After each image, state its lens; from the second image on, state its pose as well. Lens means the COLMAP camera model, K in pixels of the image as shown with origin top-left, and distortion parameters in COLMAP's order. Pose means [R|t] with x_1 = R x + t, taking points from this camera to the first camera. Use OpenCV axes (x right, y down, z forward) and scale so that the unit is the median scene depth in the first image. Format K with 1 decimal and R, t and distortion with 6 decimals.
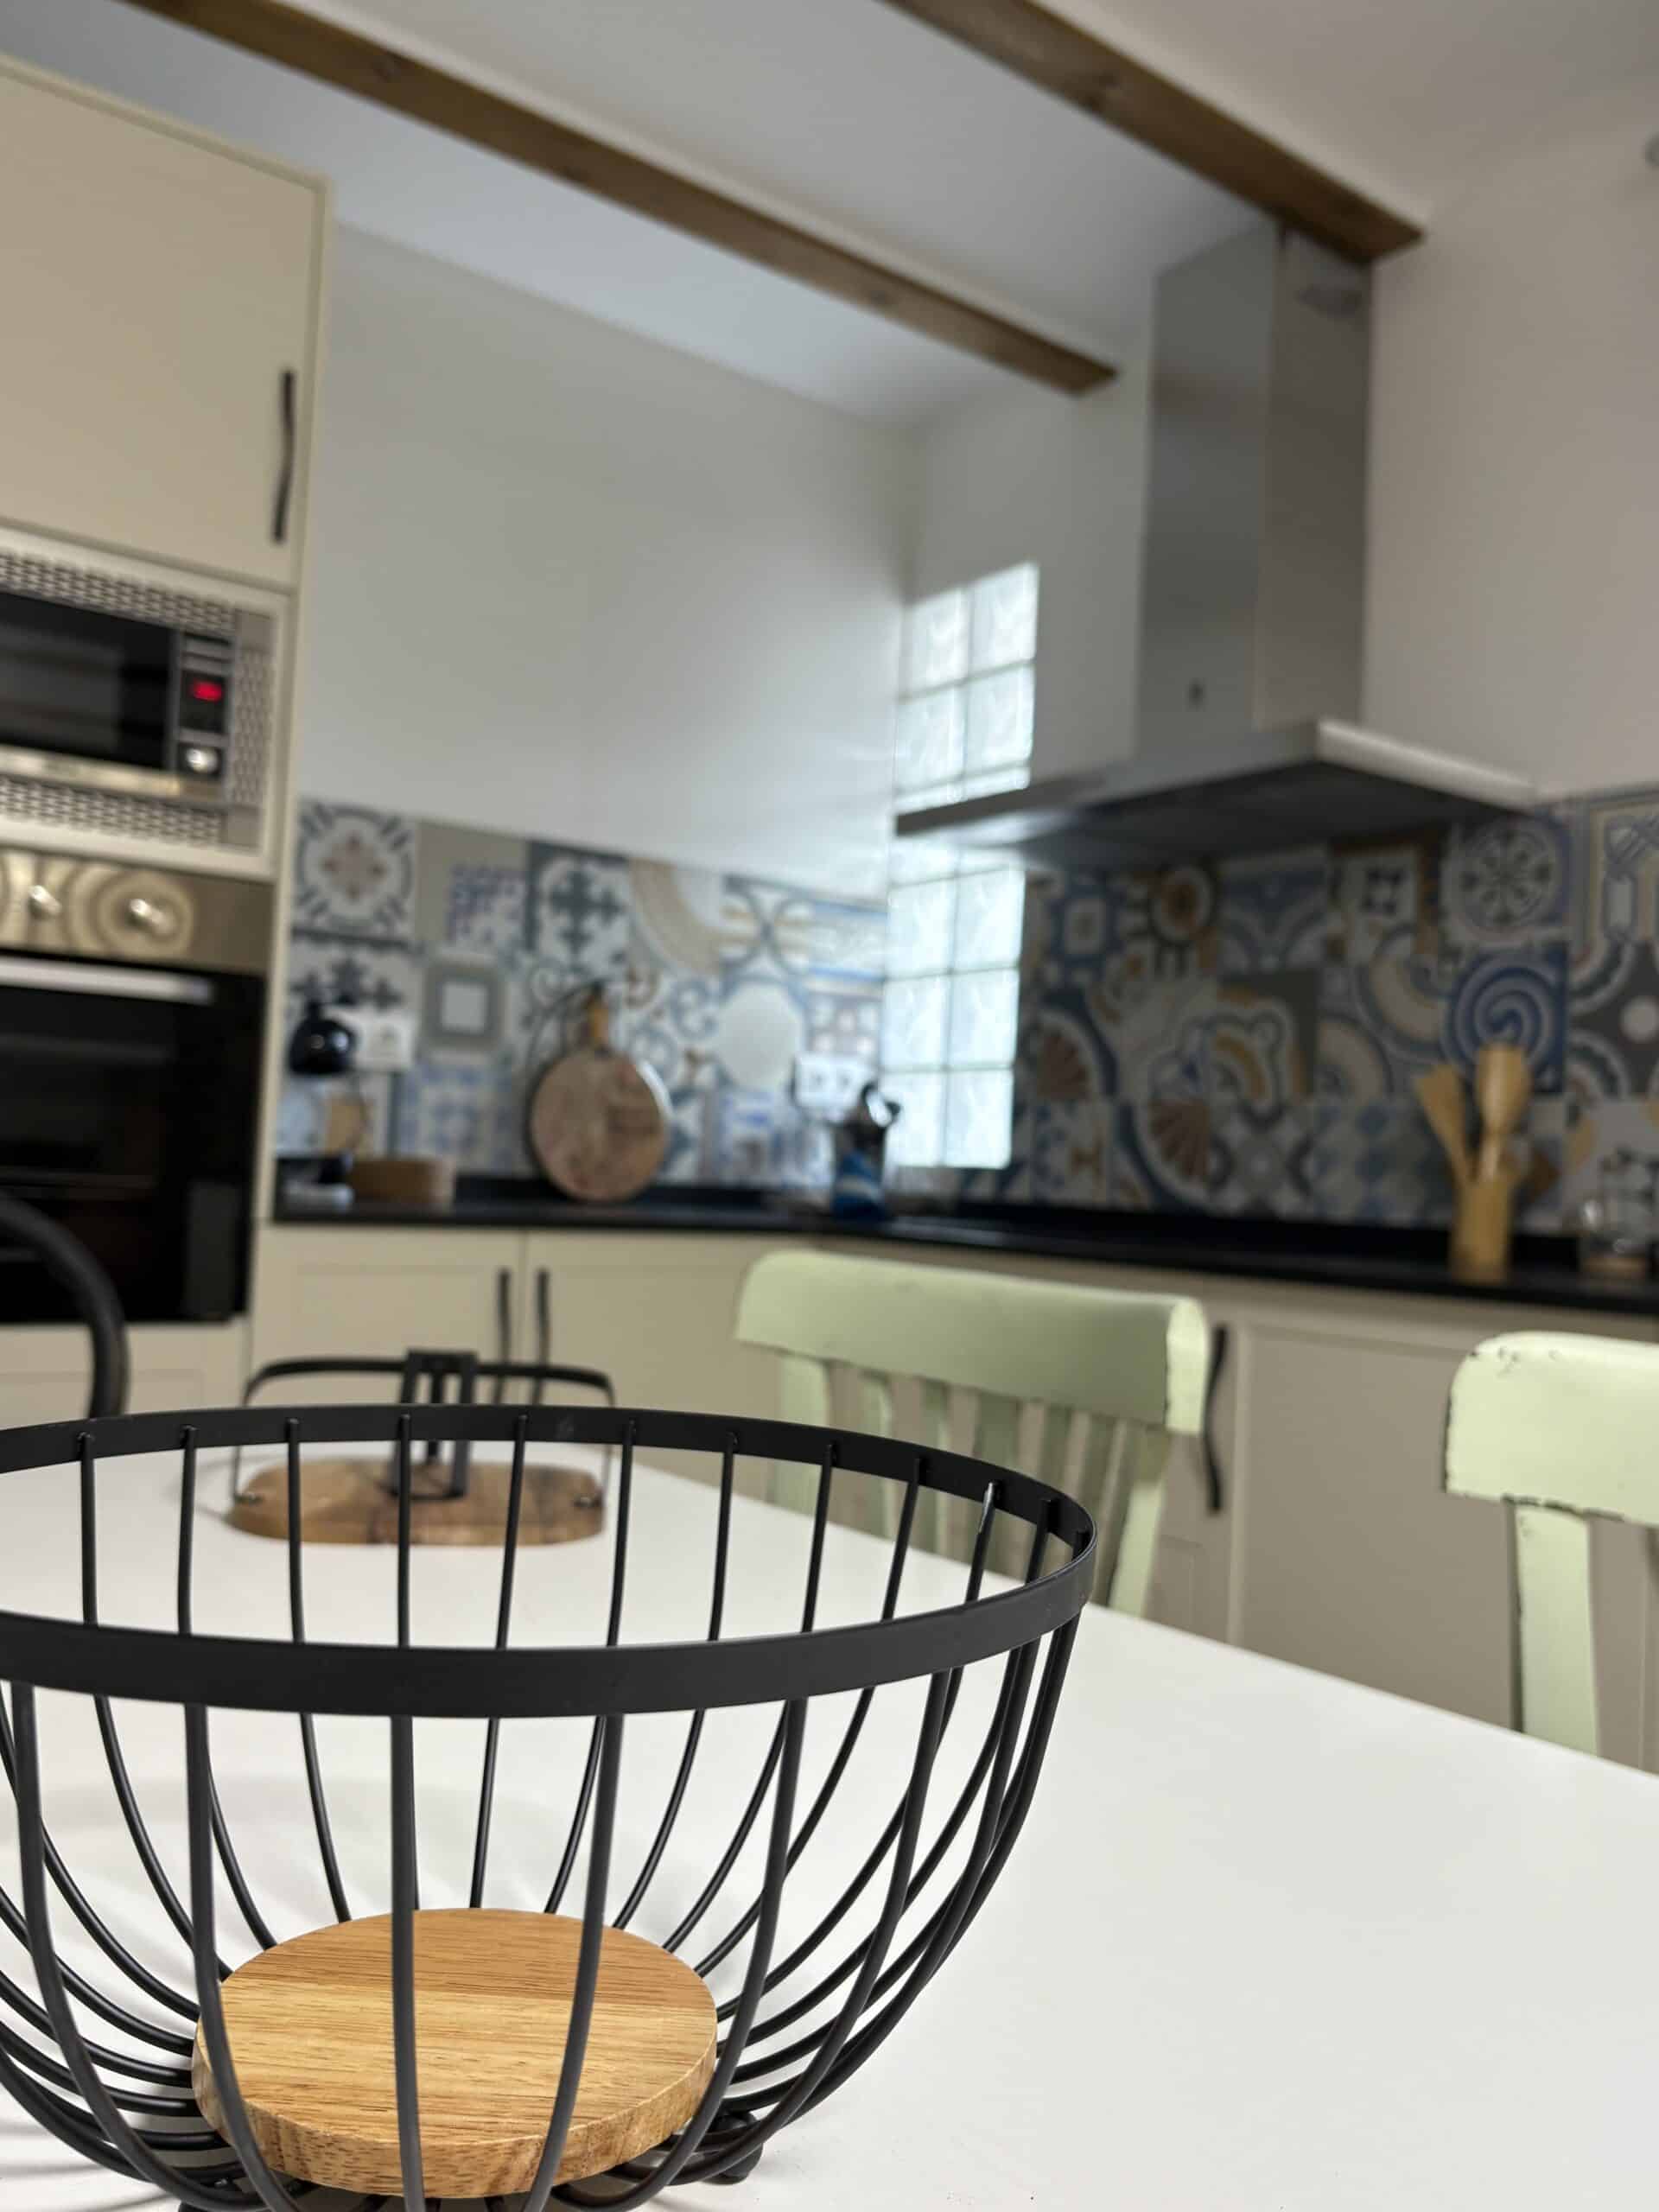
lens RADIAL K [[1793.4, 0, 824.7], [0, 1793.4, 1102.4], [0, 0, 1]] dist [-0.006012, -0.006889]
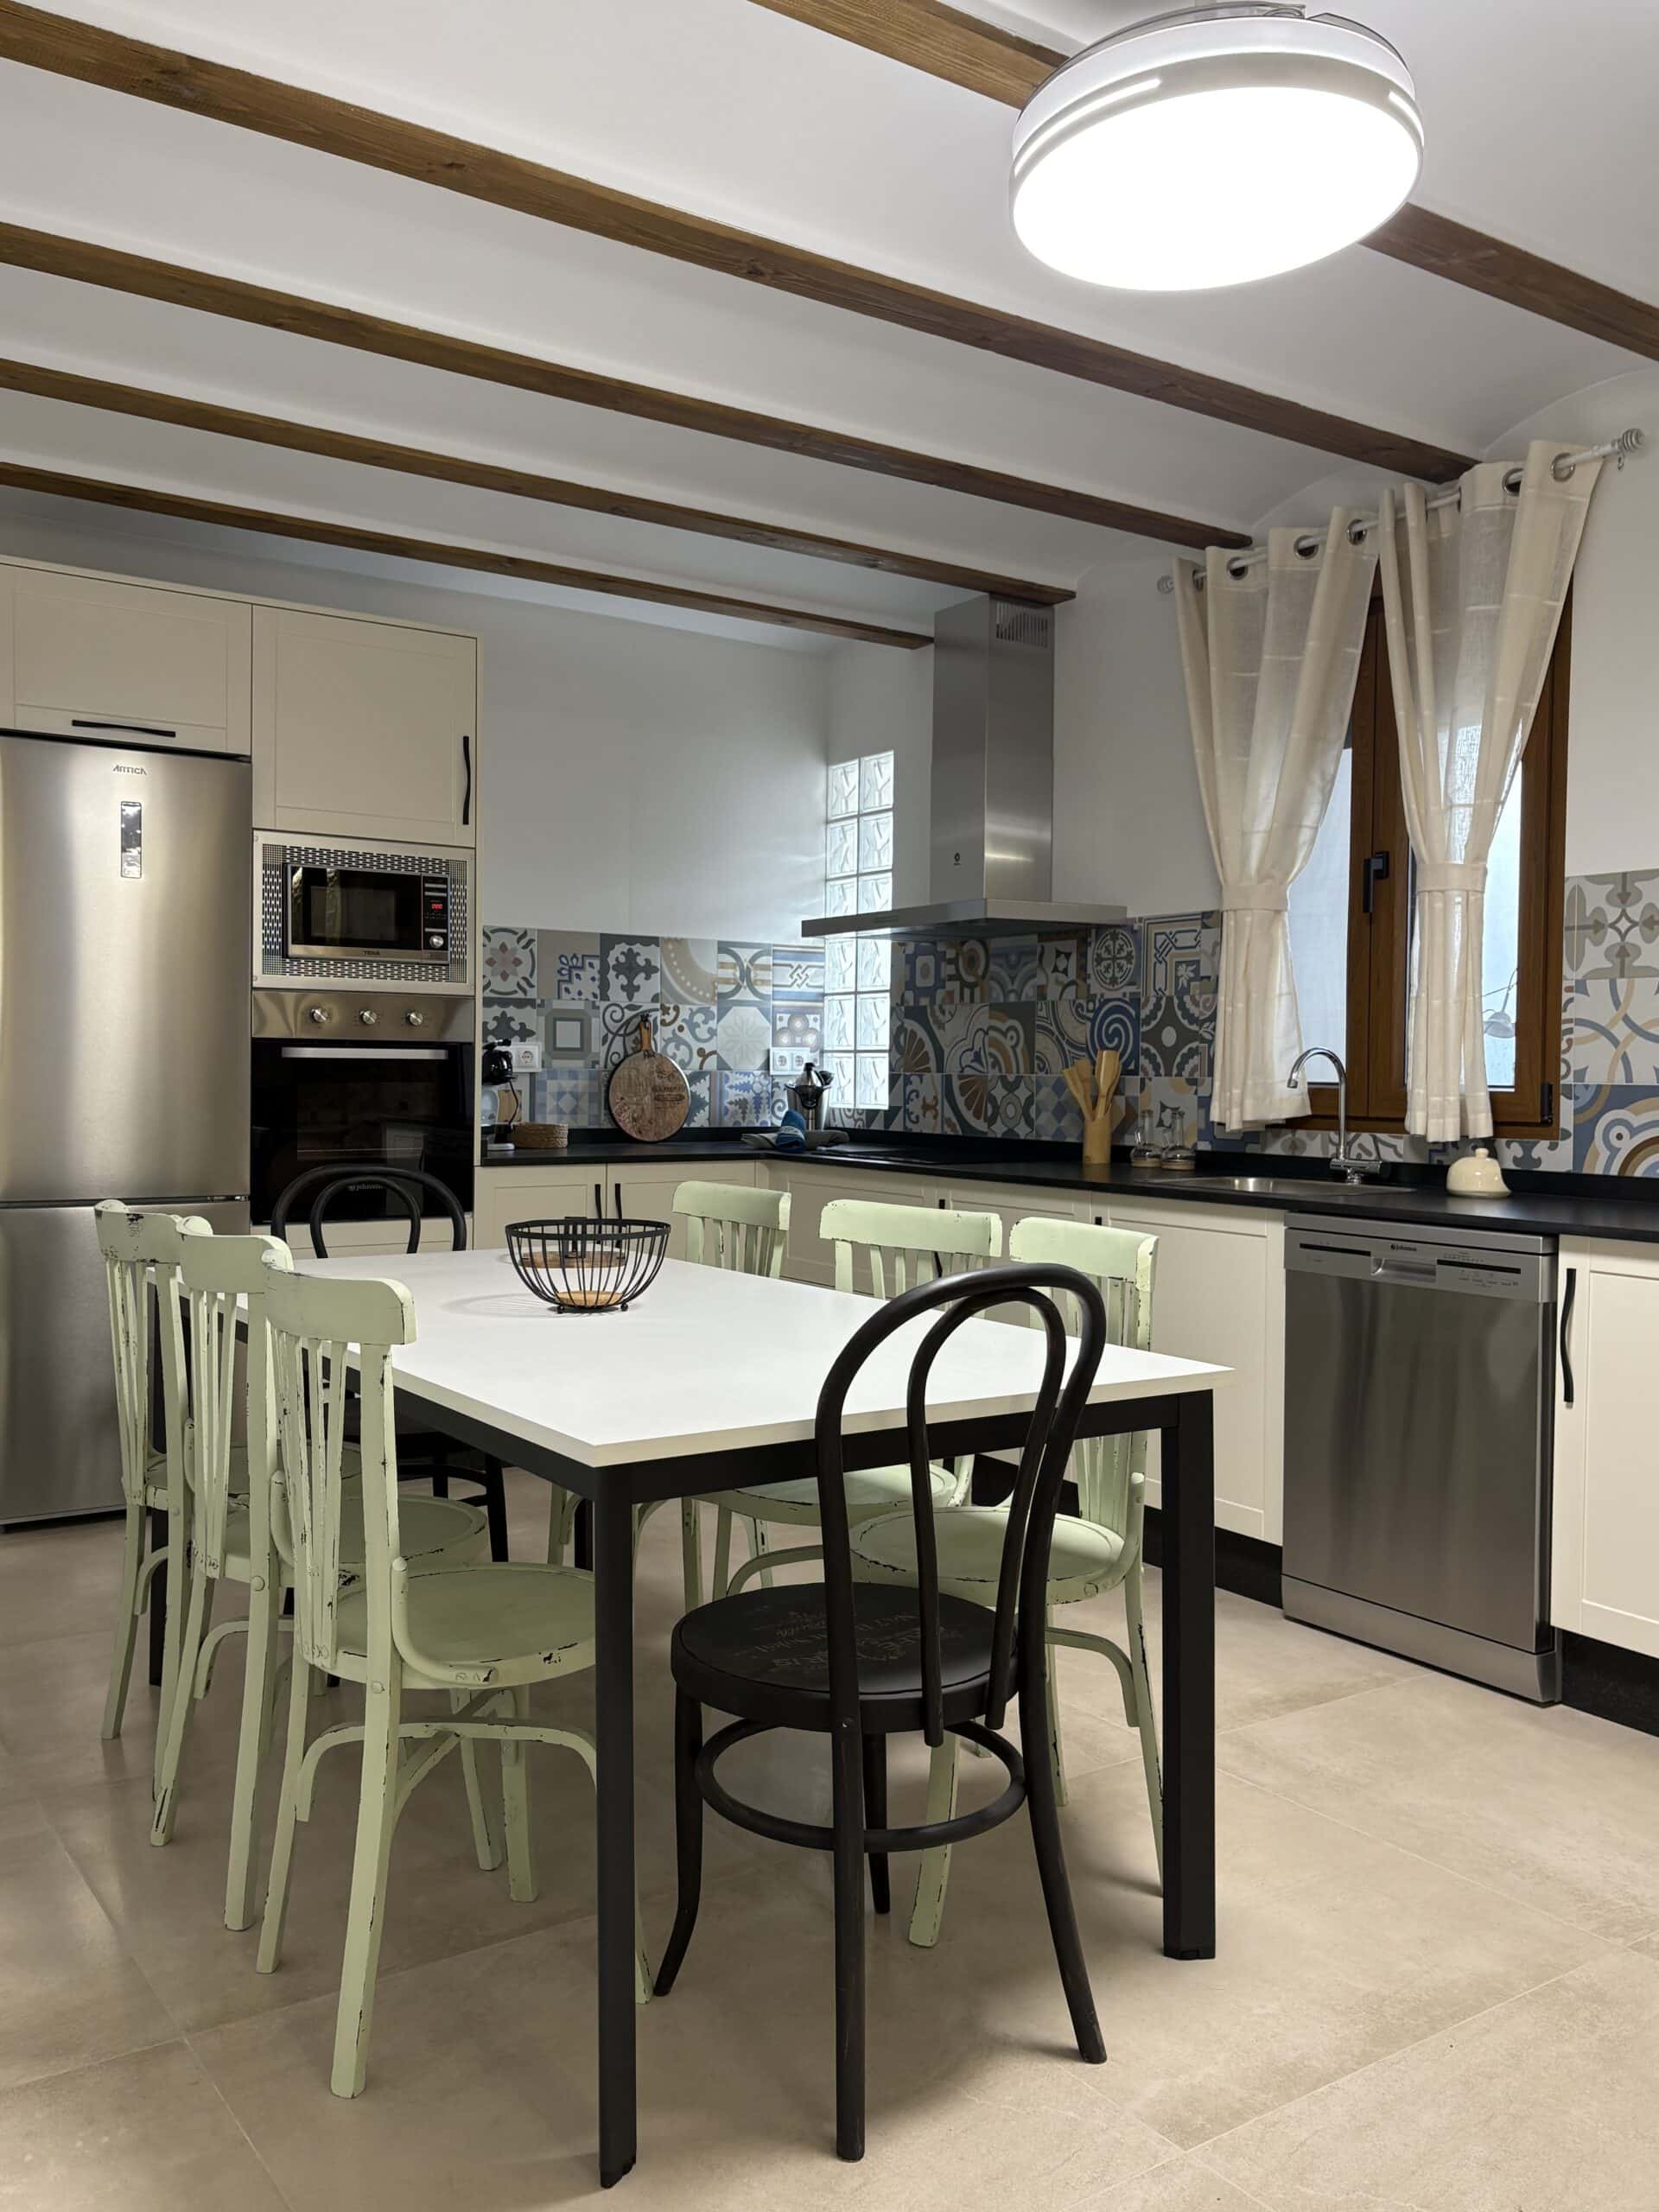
lens RADIAL K [[1793.4, 0, 834.5], [0, 1793.4, 1113.9], [0, 0, 1]] dist [-0.006012, -0.006889]
pose [[0.998119, -0.037479, -0.048521, 0.143944], [0.040681, 0.996939, 0.066771, -0.084163], [0.045870, -0.068619, 0.996588, -0.758764]]
